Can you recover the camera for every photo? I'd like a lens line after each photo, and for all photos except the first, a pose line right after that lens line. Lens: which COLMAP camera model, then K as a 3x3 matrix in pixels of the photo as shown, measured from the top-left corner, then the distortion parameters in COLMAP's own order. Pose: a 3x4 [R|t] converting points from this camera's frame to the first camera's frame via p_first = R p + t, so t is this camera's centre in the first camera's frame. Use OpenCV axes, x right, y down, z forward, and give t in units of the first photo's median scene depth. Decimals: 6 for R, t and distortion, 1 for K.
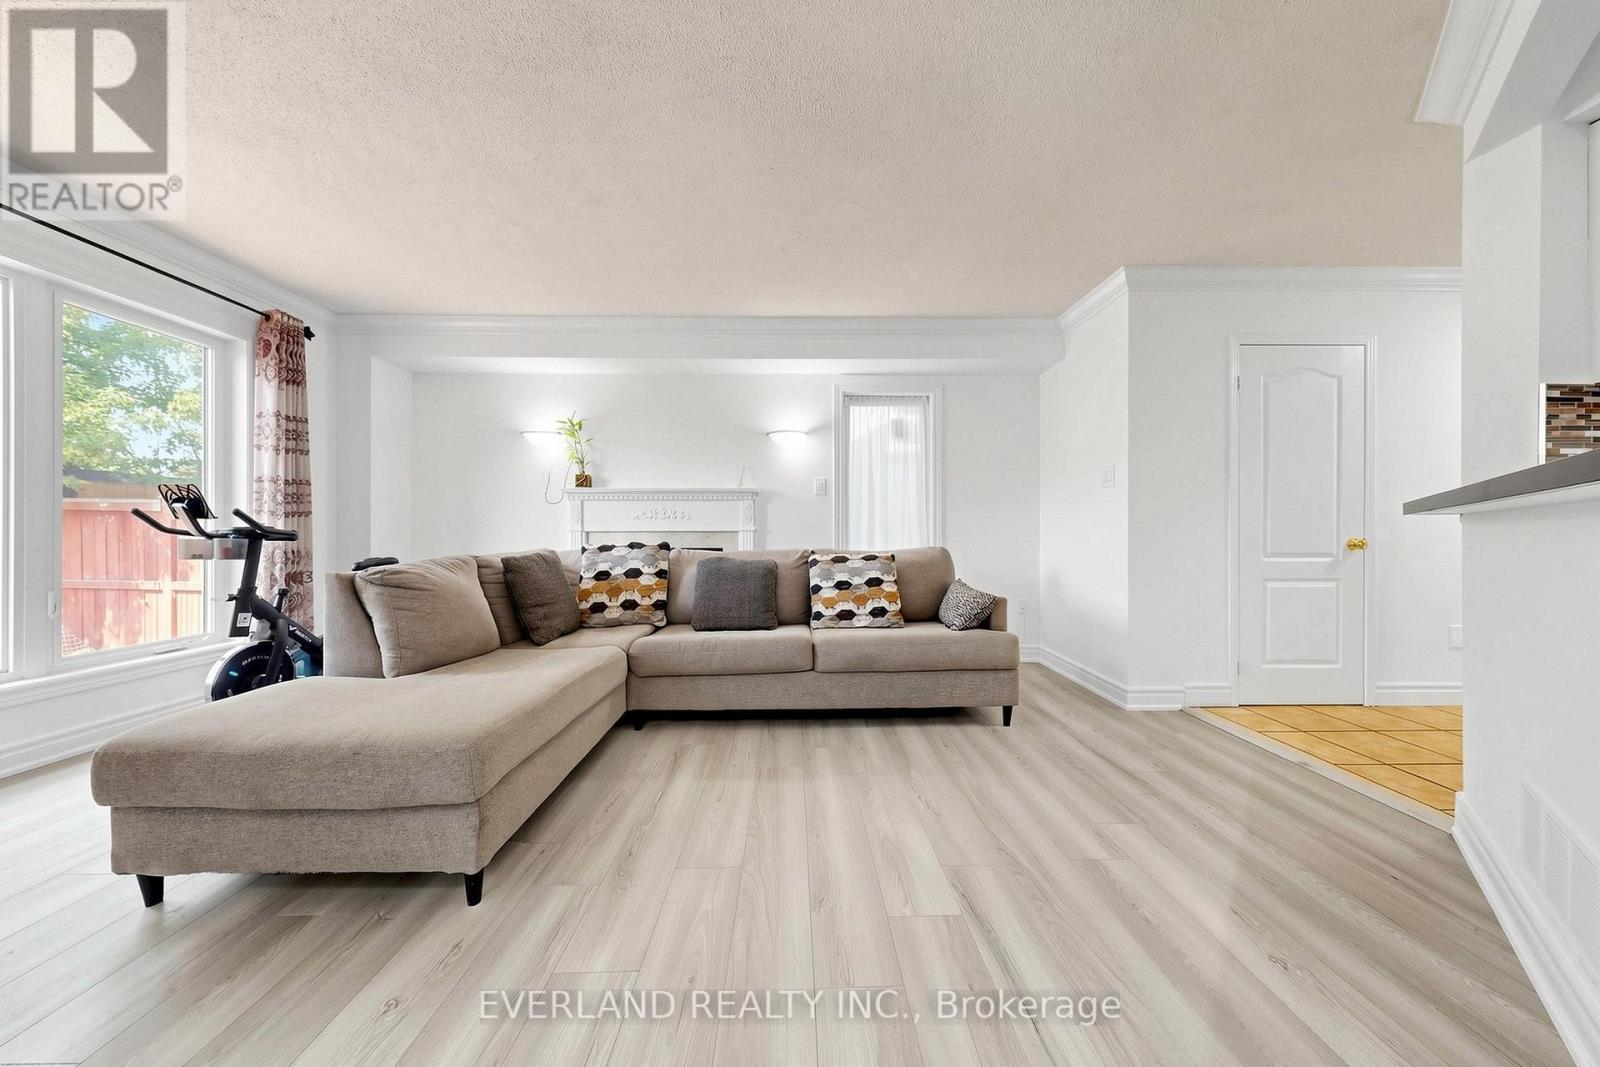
lens RADIAL K [[481.1, 0, 778.4], [0, 481.1, 534.8], [0, 0, 1]] dist [-0.013438, -0.000076]
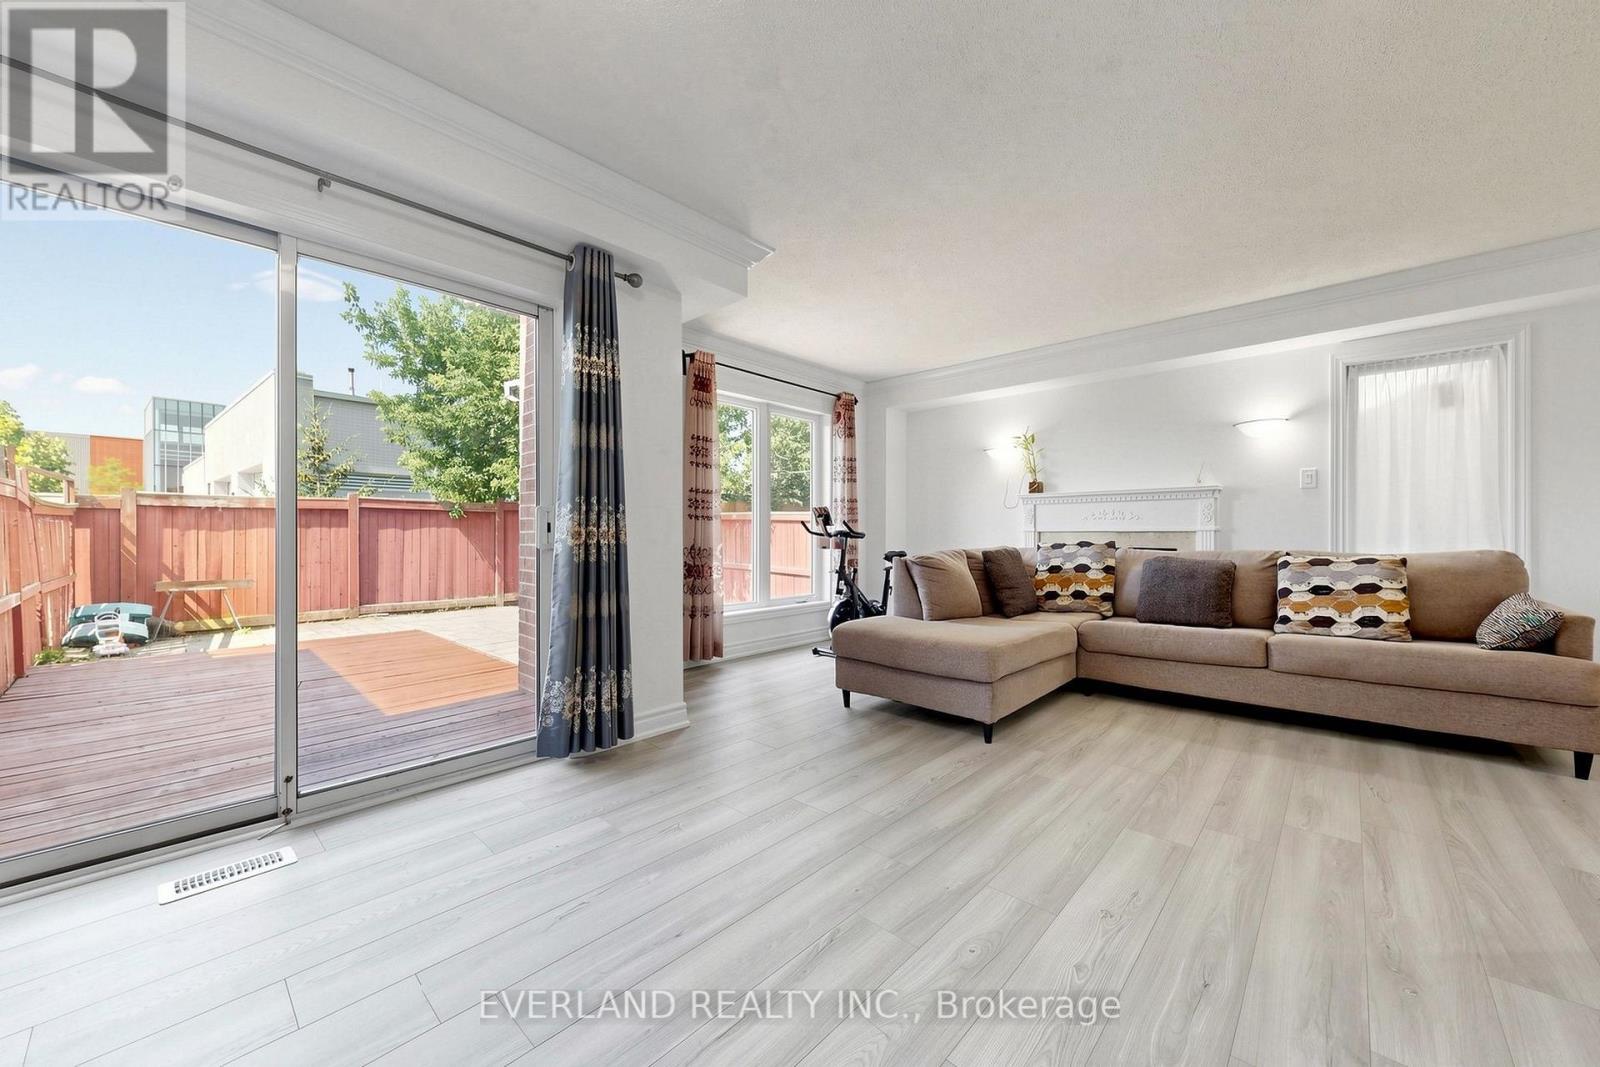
lens RADIAL K [[631.5, 0, 805.3], [0, 631.5, 534.3], [0, 0, 1]] dist [-0.007466, 0.000916]
pose [[0.762097, -0.000833, -0.647462, 0.189016], [-0.000549, 0.999998, -0.001933, 0.002325], [0.647462, 0.001829, 0.762095, -0.643017]]
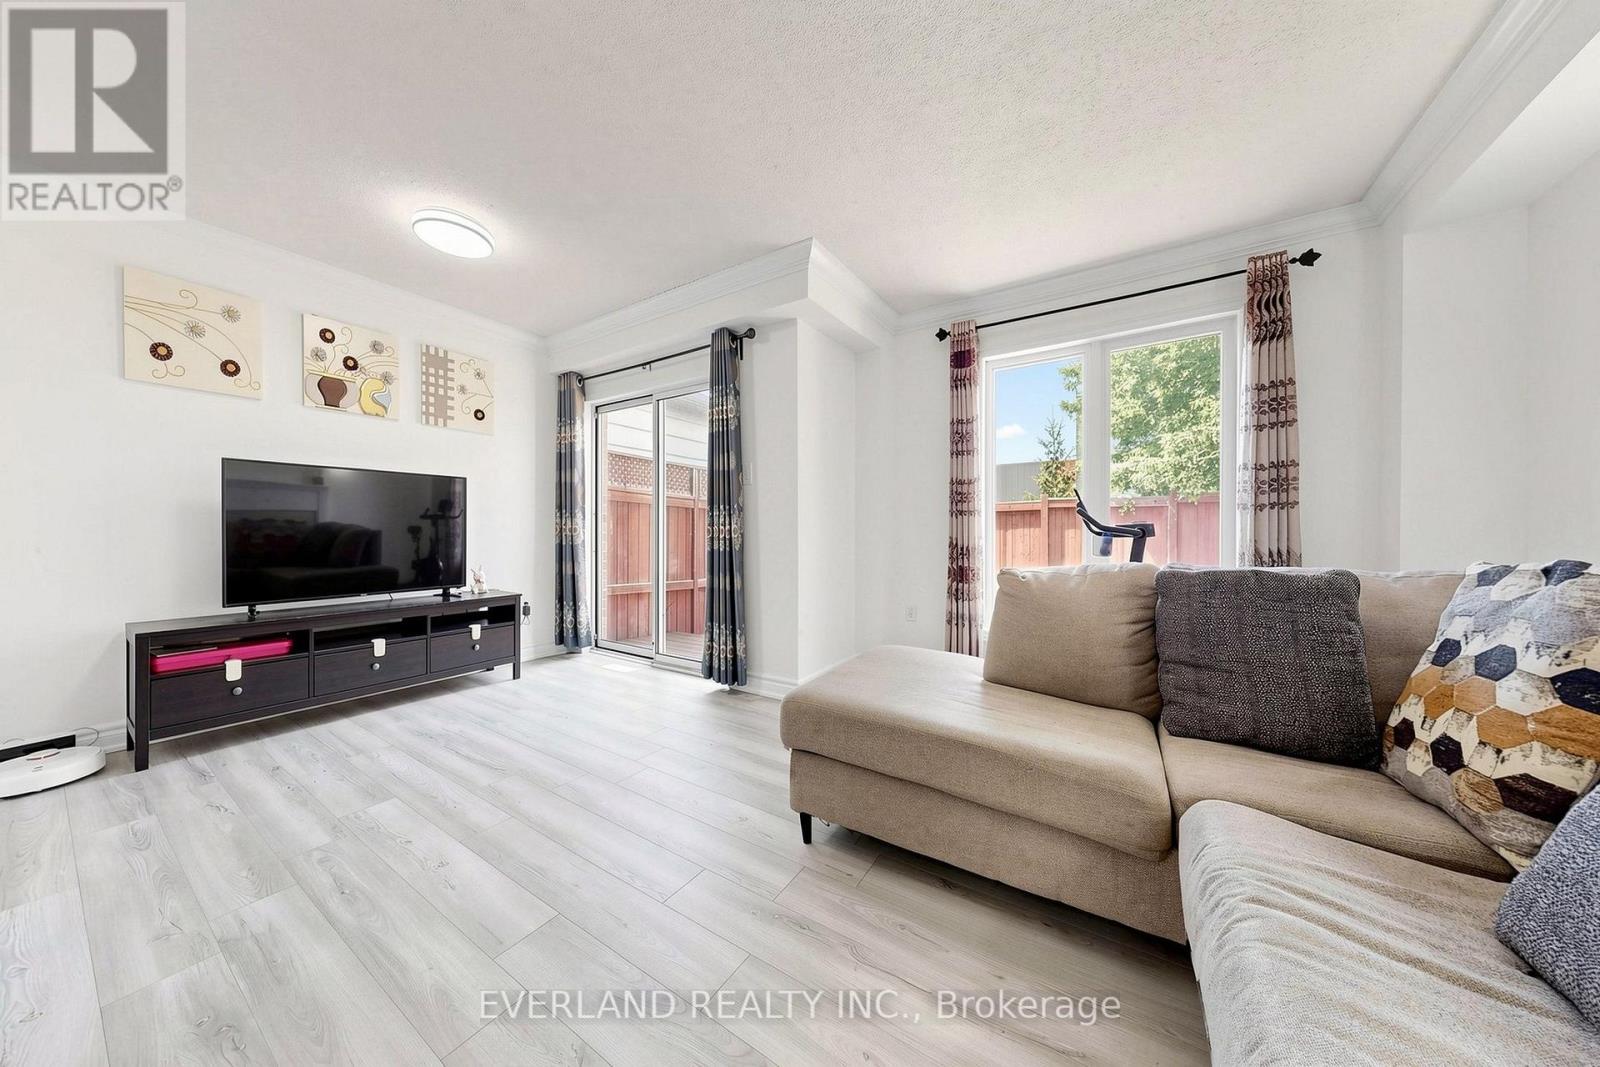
lens RADIAL K [[631.5, 0, 726.9], [0, 631.5, 543.5], [0, 0, 1]] dist [-0.007466, 0.000916]
pose [[-0.669019, 0.014449, -0.743105, 0.347670], [-0.001015, 0.999792, 0.020354, -0.002484], [0.743244, 0.014371, -0.668866, 1.004247]]
